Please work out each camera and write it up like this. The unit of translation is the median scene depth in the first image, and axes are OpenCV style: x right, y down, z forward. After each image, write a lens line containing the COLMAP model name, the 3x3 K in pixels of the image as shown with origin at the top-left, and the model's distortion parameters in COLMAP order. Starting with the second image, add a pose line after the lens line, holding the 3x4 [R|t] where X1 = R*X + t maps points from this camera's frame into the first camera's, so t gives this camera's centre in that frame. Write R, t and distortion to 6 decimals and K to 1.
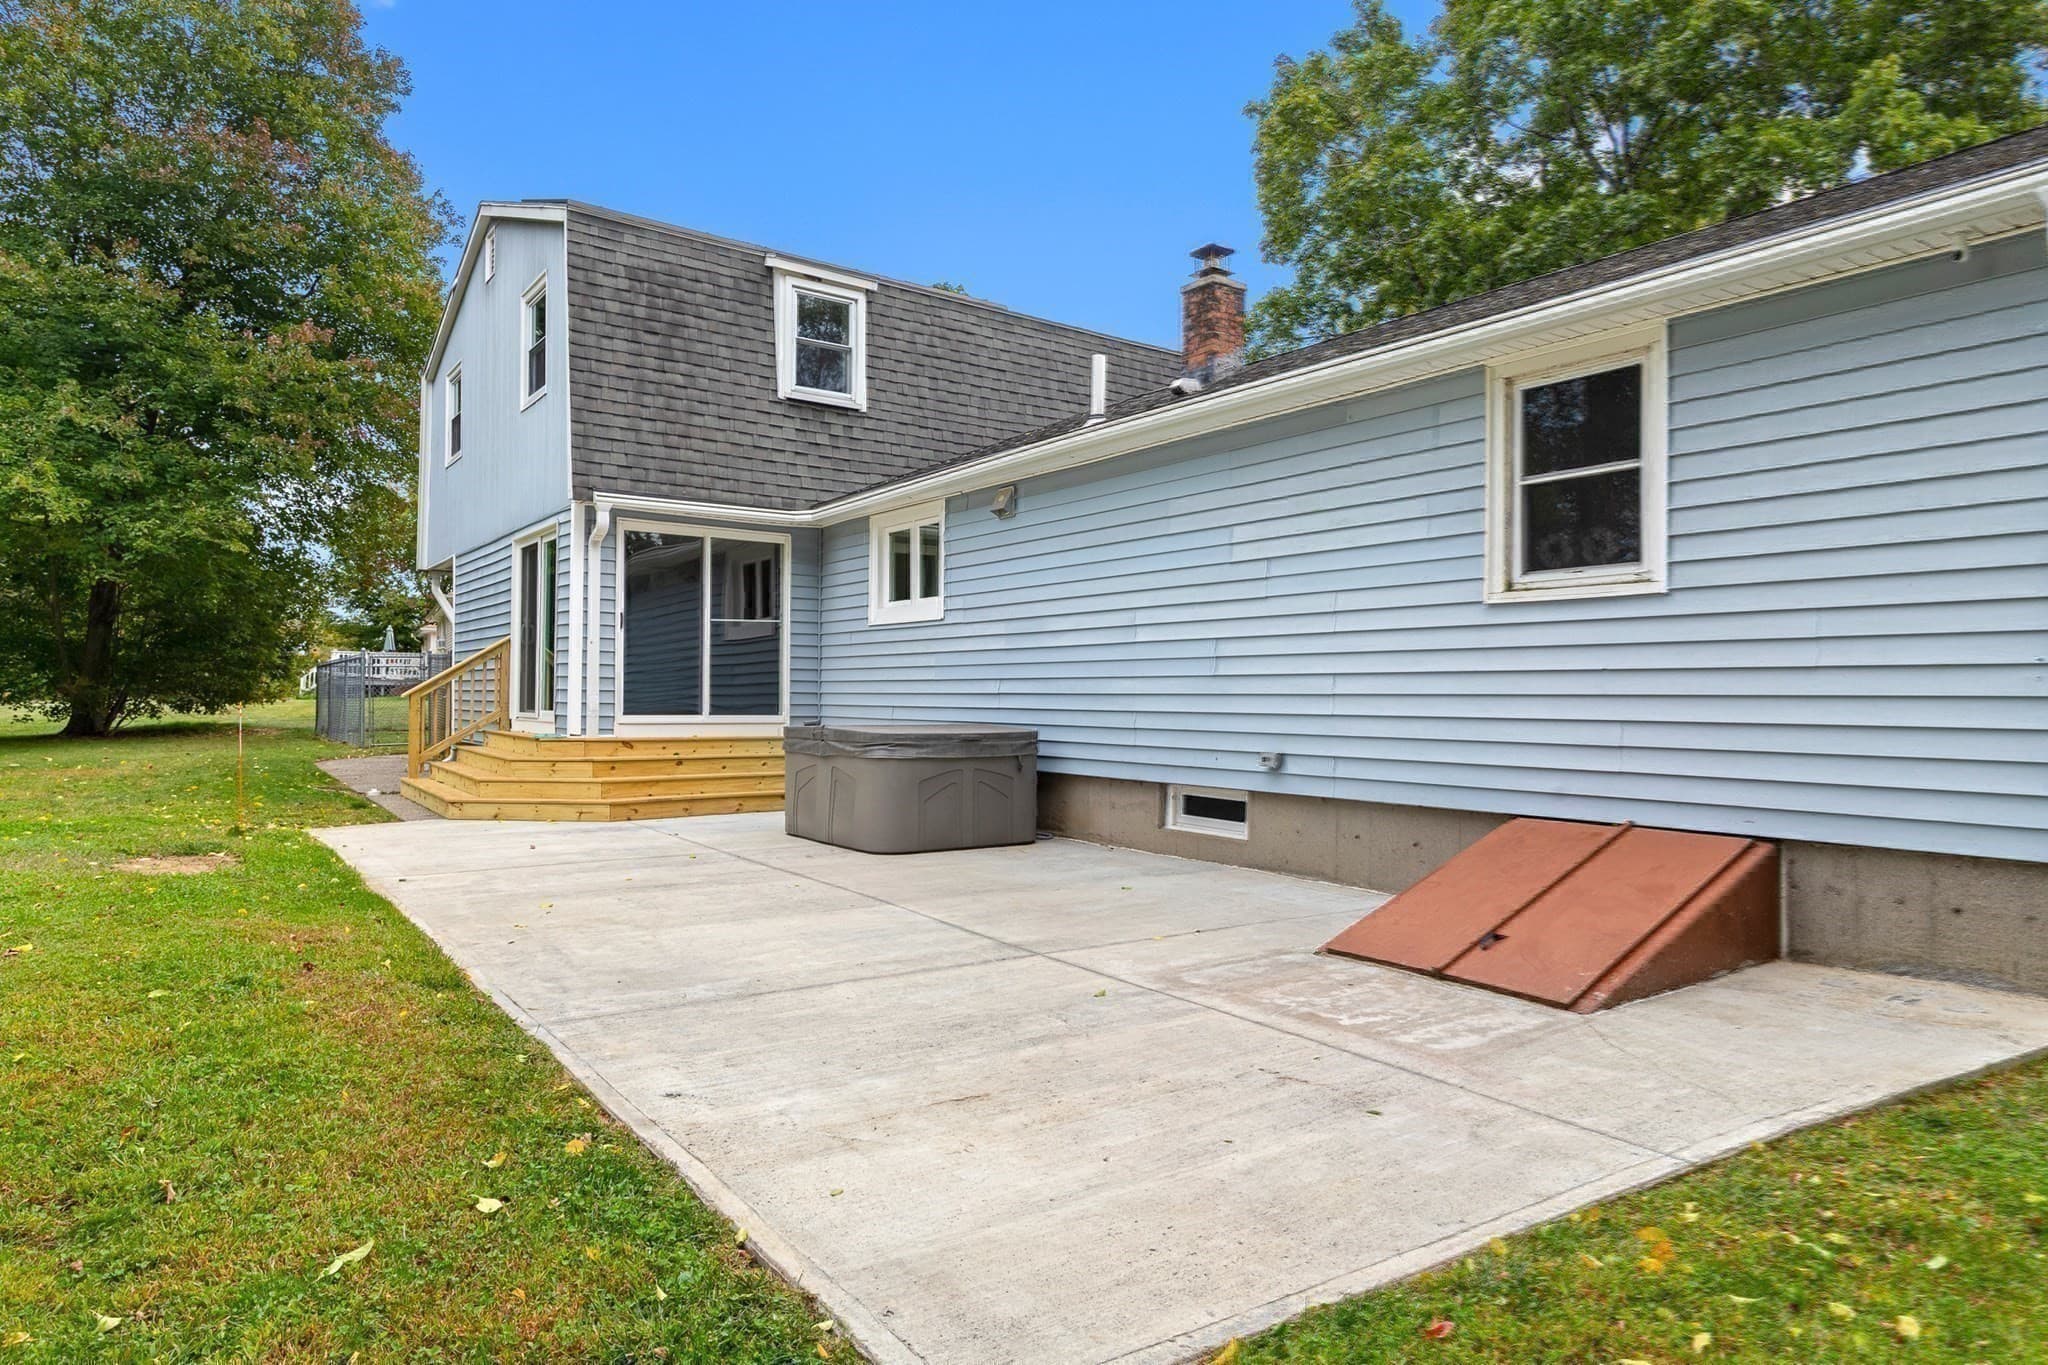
lens RADIAL K [[1183.0, 0, 1034.7], [0, 1183.0, 702.4], [0, 0, 1]] dist [-0.015337, -0.000291]
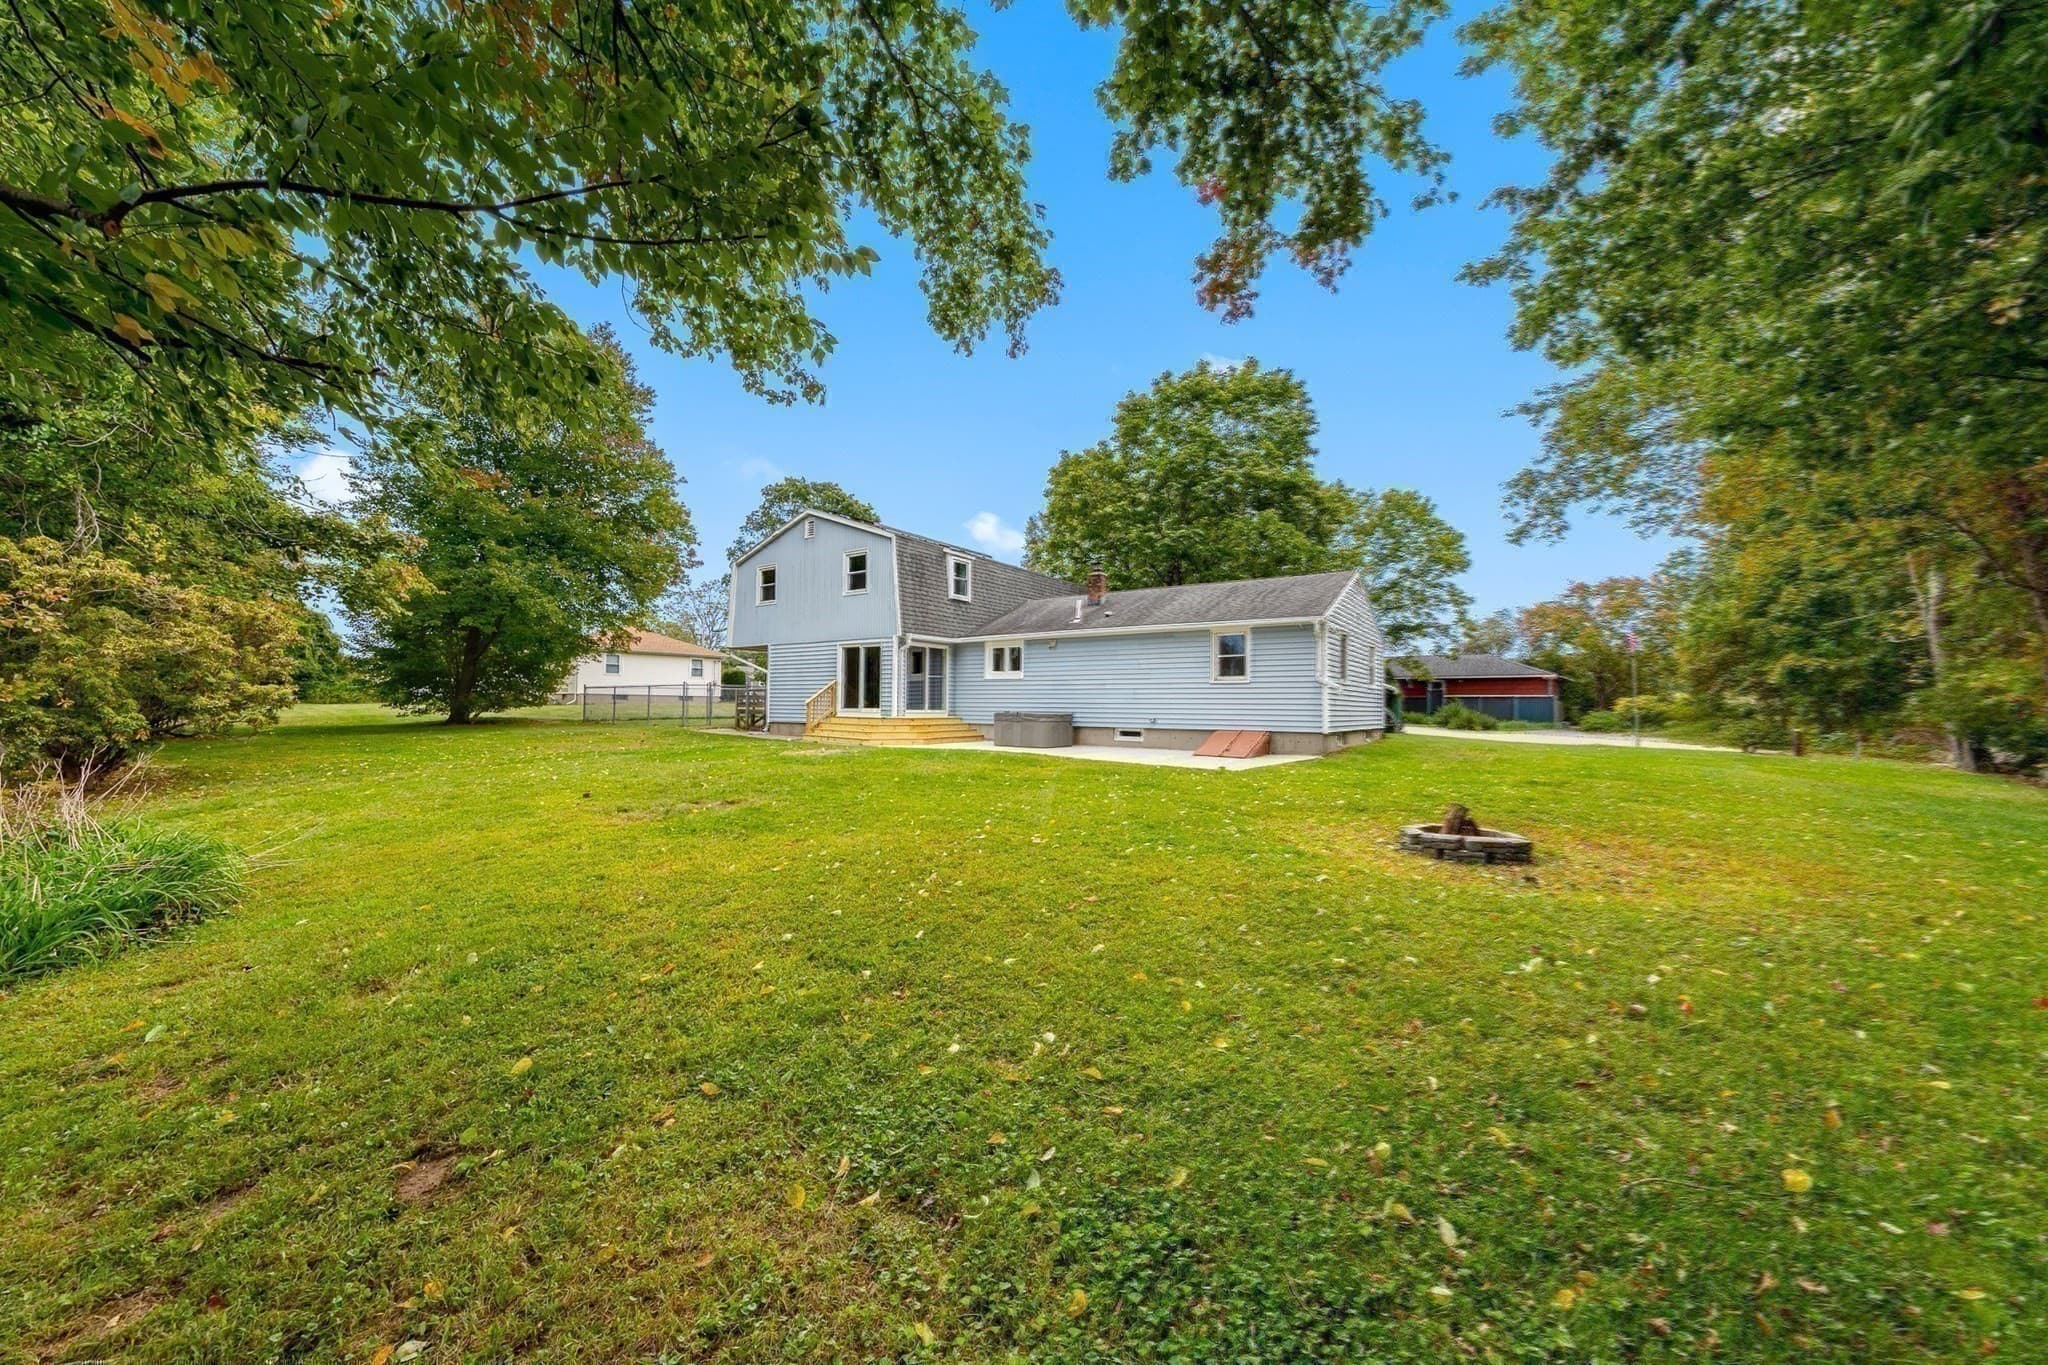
lens RADIAL K [[737.7, 0, 1024.0], [0, 737.7, 682.5], [0, 0, 1]] dist [0.000771, 0.000070]
pose [[0.945151, 0.012539, 0.326392, -0.657663], [-0.000957, 0.999365, -0.035622, 0.008272], [-0.326631, 0.033356, 0.944563, -0.772561]]
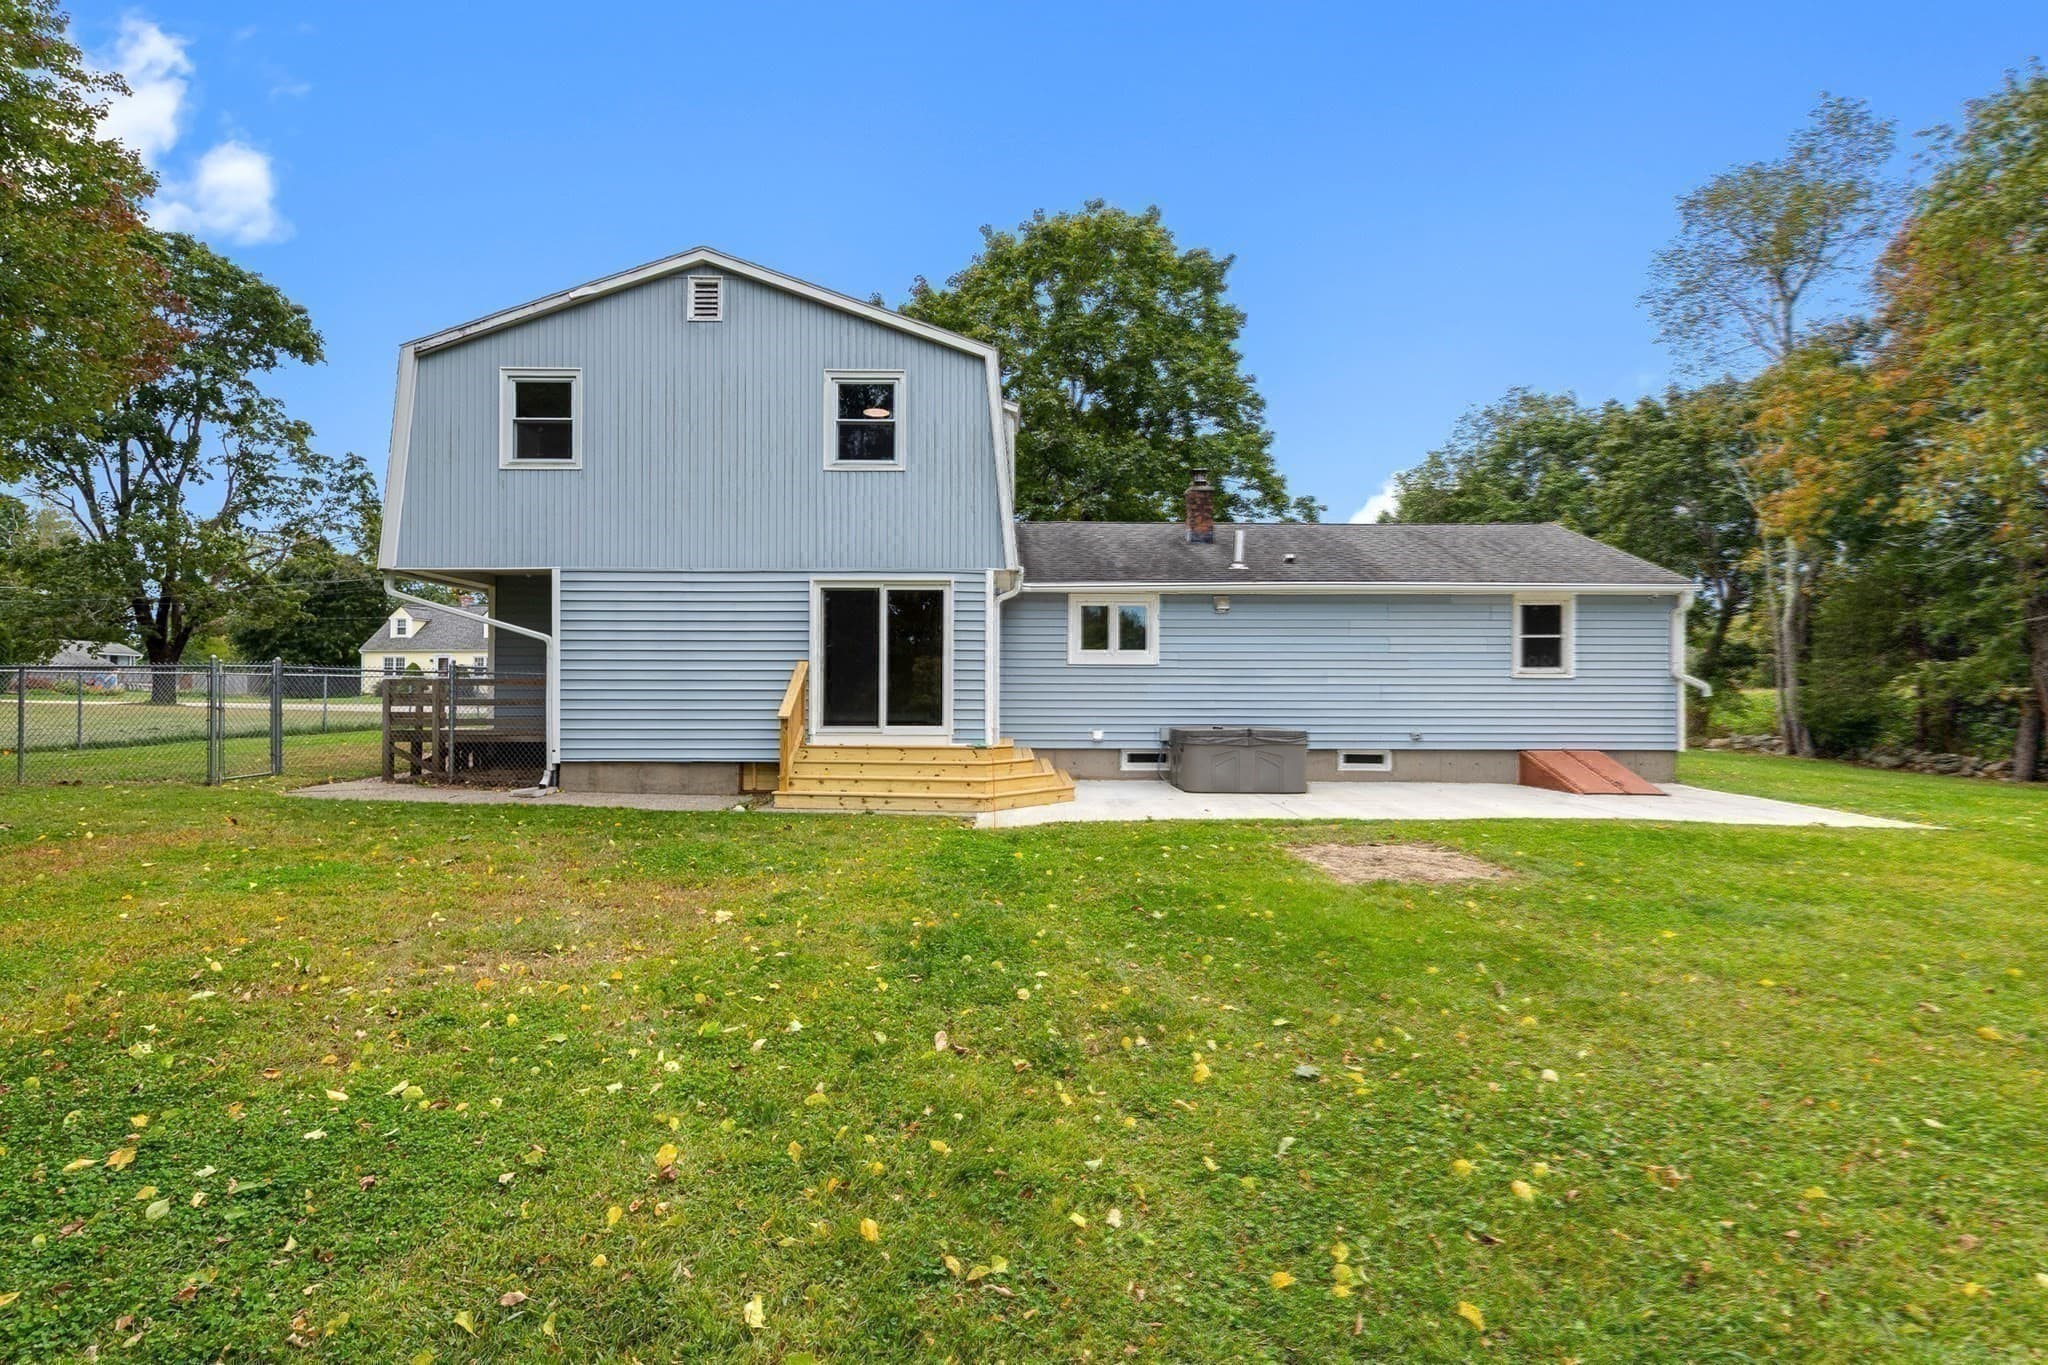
lens RADIAL K [[881.2, 0, 1024.0], [0, 881.2, 682.5], [0, 0, 1]] dist [0.038549, 0.000146]
pose [[0.598264, 0.003702, 0.801290, -1.132757], [0.004903, 0.999954, -0.008281, -0.032219], [-0.801284, 0.008883, 0.598218, 0.358598]]
